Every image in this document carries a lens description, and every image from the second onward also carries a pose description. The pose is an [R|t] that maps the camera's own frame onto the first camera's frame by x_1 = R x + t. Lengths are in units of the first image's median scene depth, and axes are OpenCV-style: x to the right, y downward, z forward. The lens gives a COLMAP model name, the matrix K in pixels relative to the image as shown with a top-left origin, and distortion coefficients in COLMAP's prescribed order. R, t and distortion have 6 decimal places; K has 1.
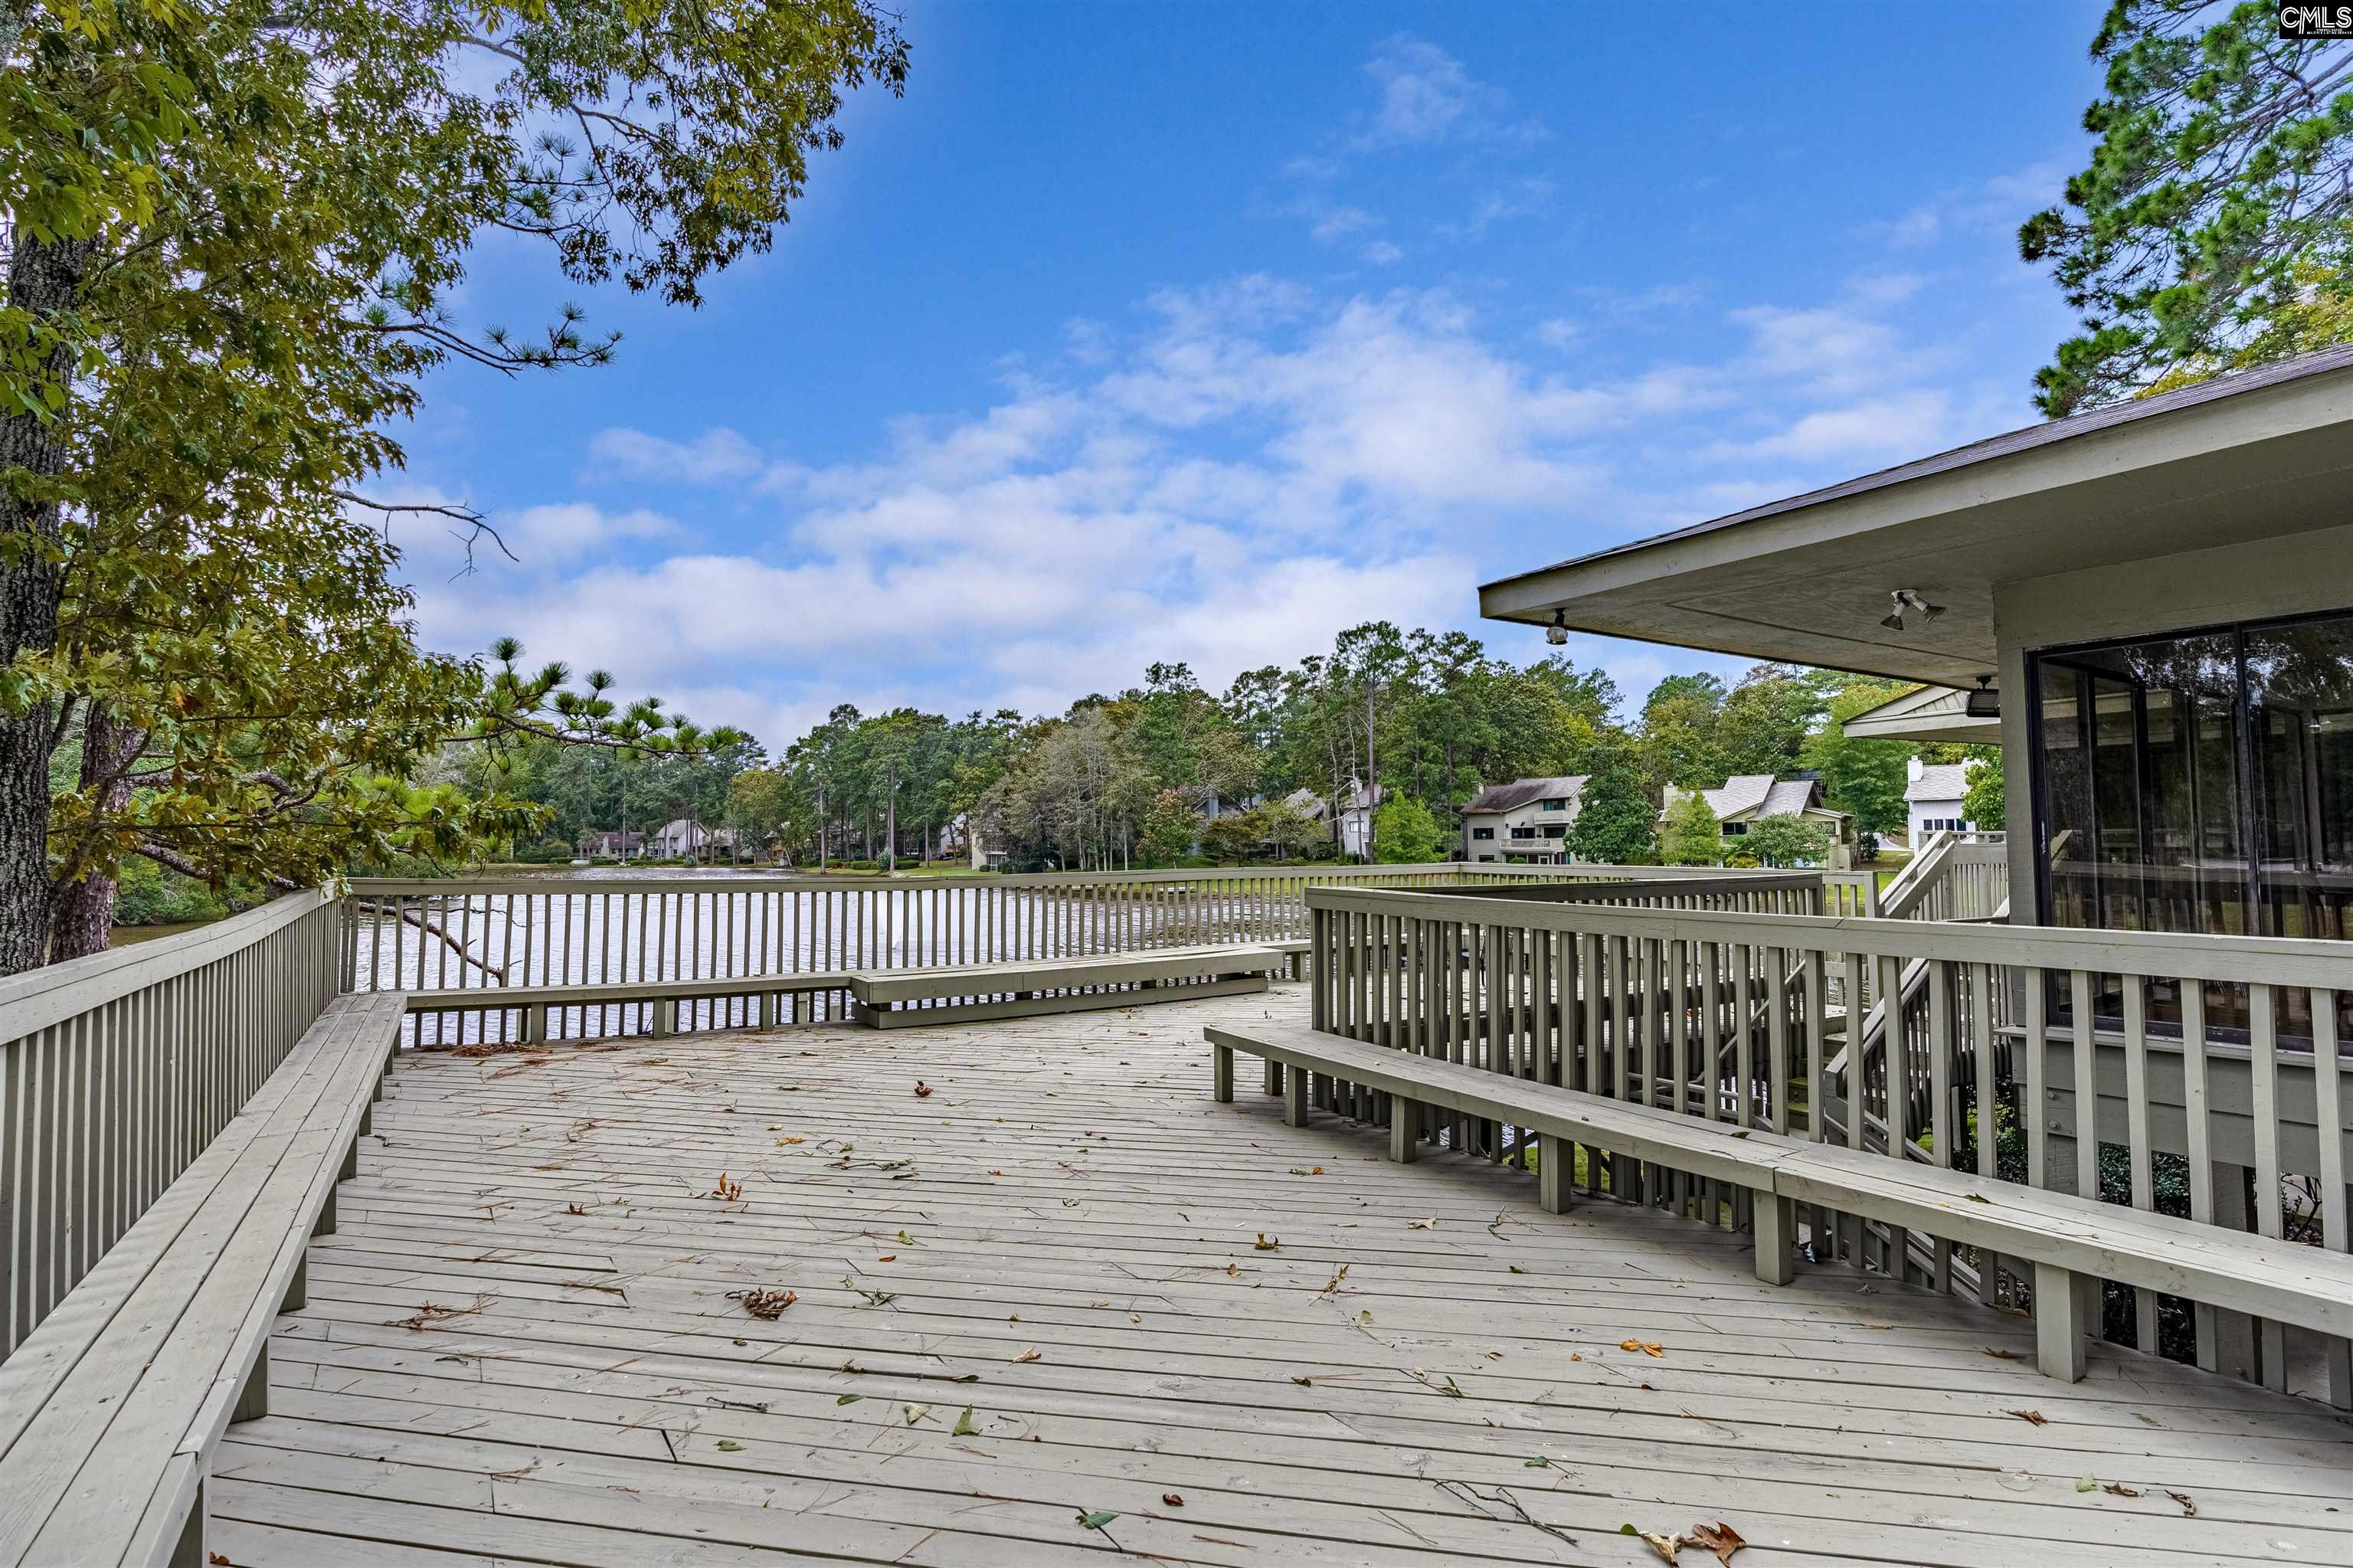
lens RADIAL K [[1108.2, 0, 1189.0], [0, 1108.2, 777.3], [0, 0, 1]] dist [-0.017562, -0.001209]
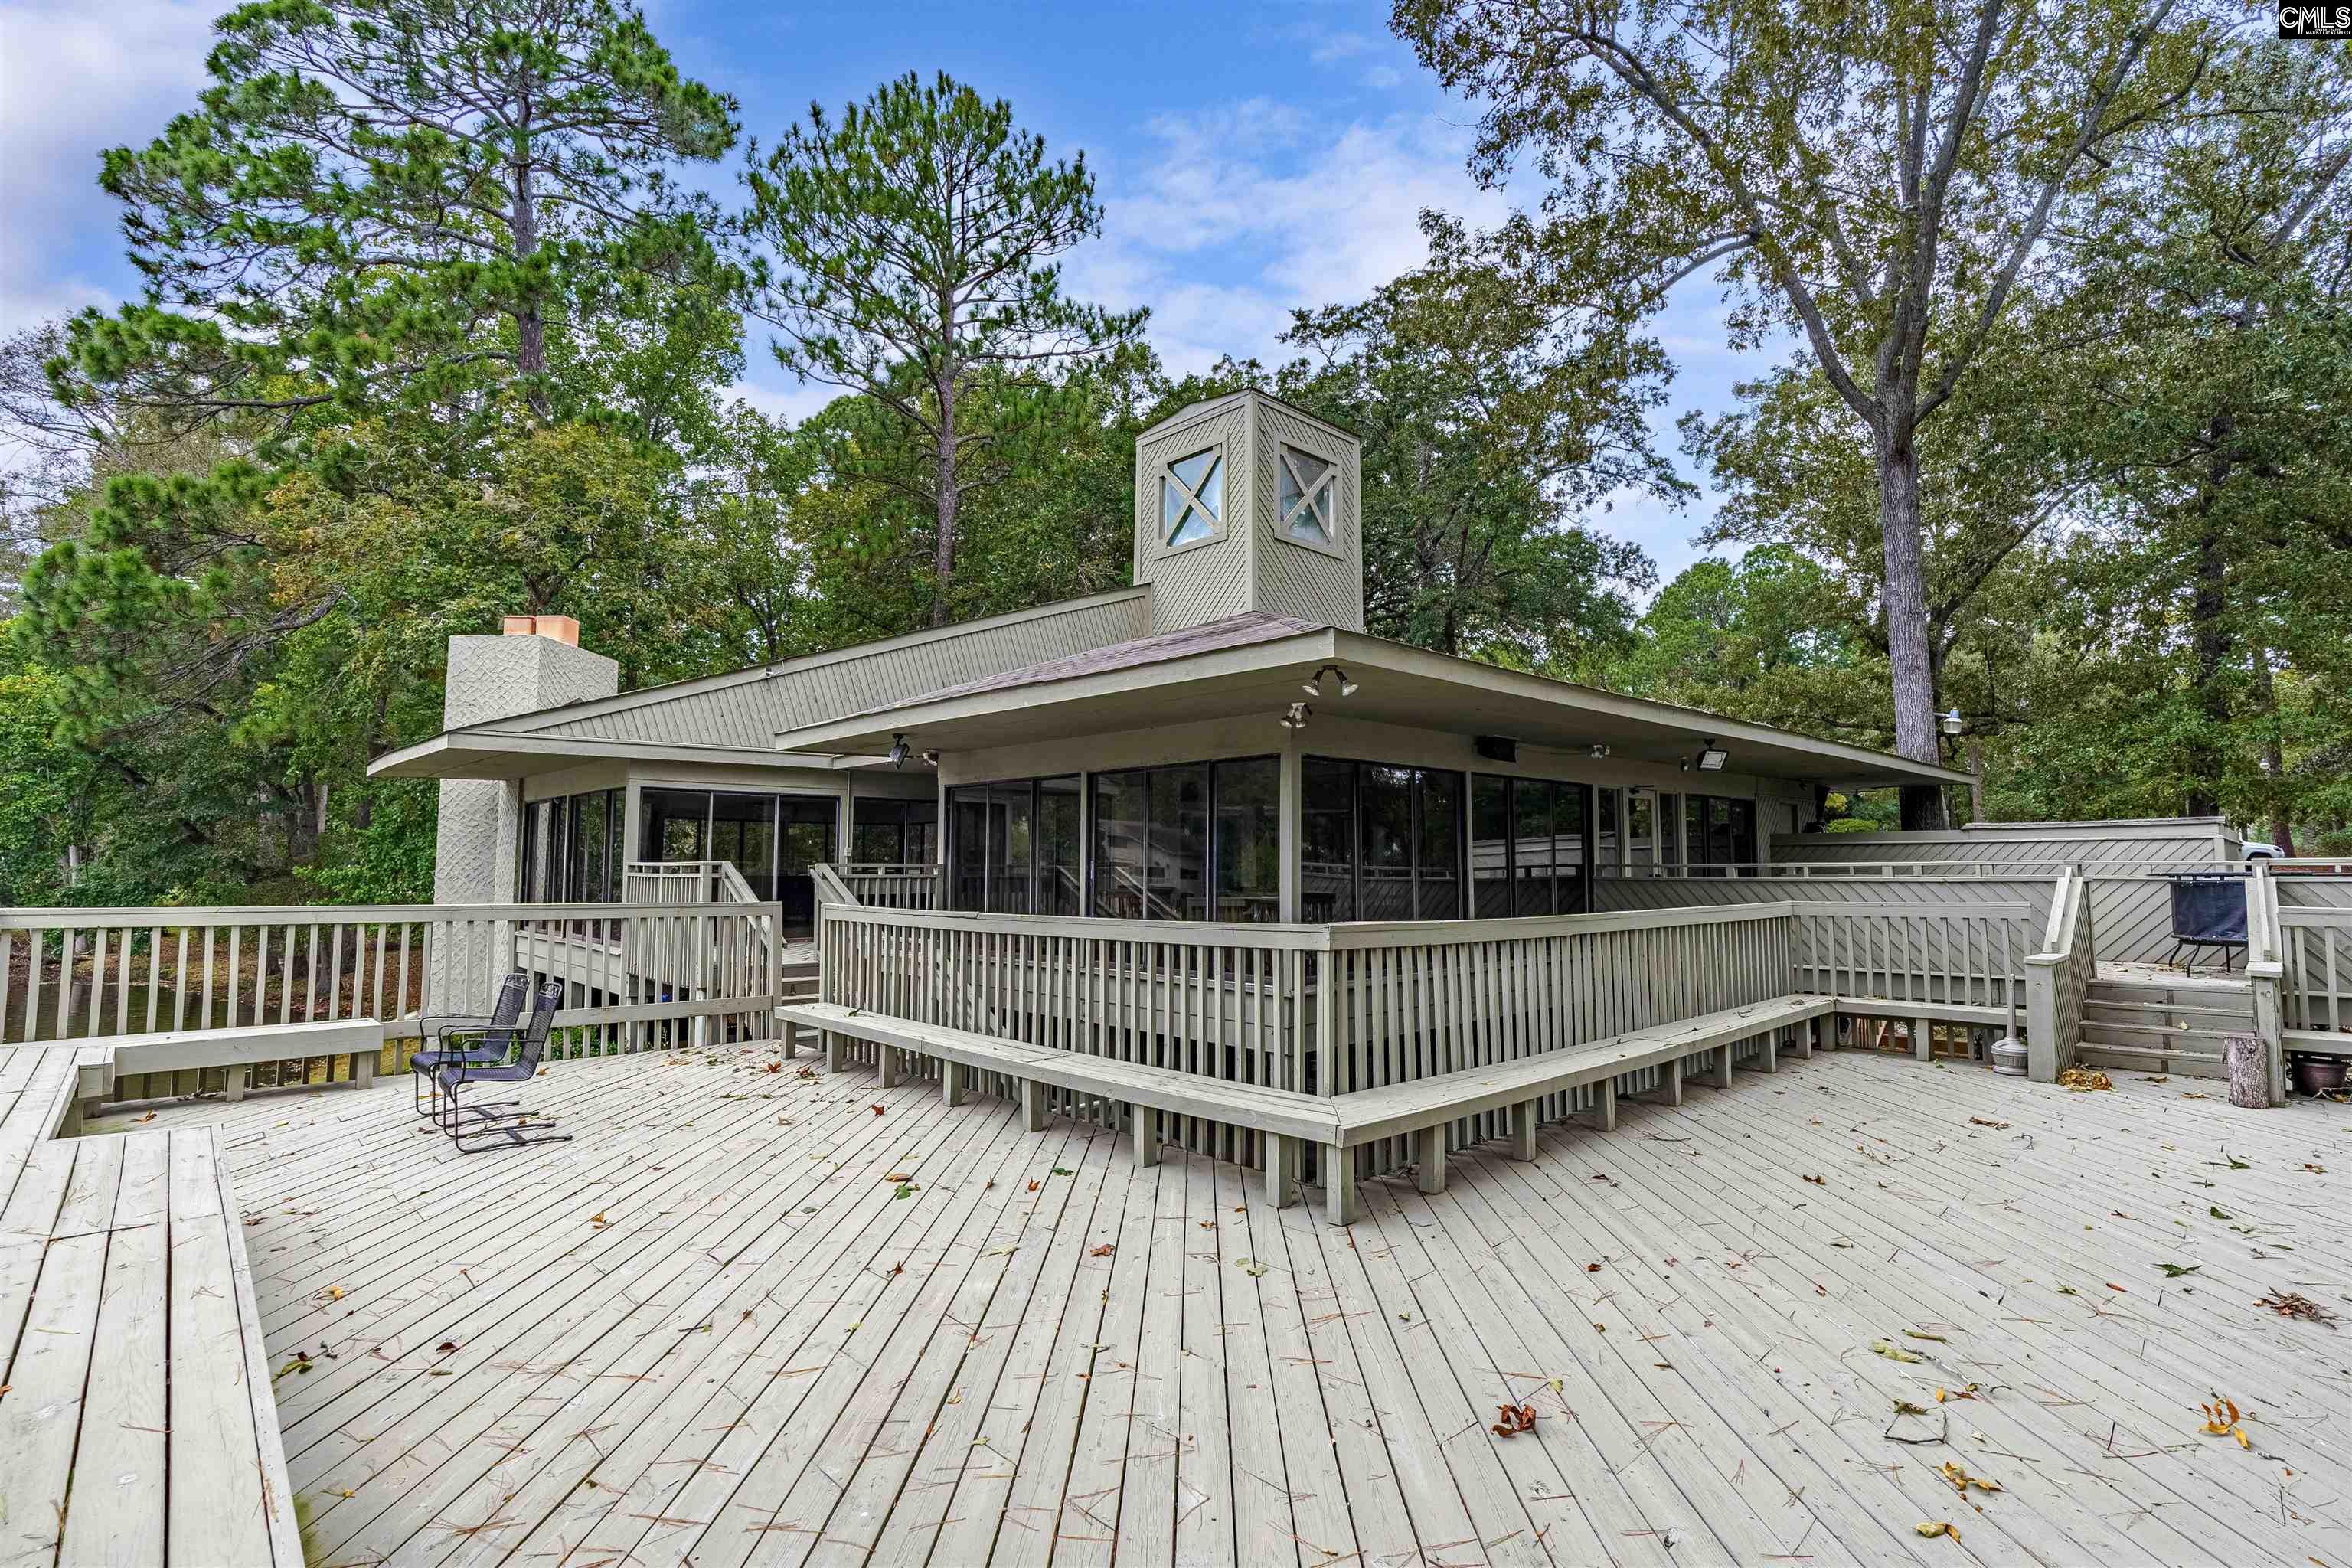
lens RADIAL K [[1107.7, 0, 1188.5], [0, 1107.7, 777.3], [0, 0, 1]] dist [-0.017562, -0.001209]
pose [[-0.169884, 0.069531, 0.983008, -0.825356], [-0.037196, 0.996344, -0.076903, 0.063262], [-0.984762, -0.049629, -0.166677, 1.472148]]
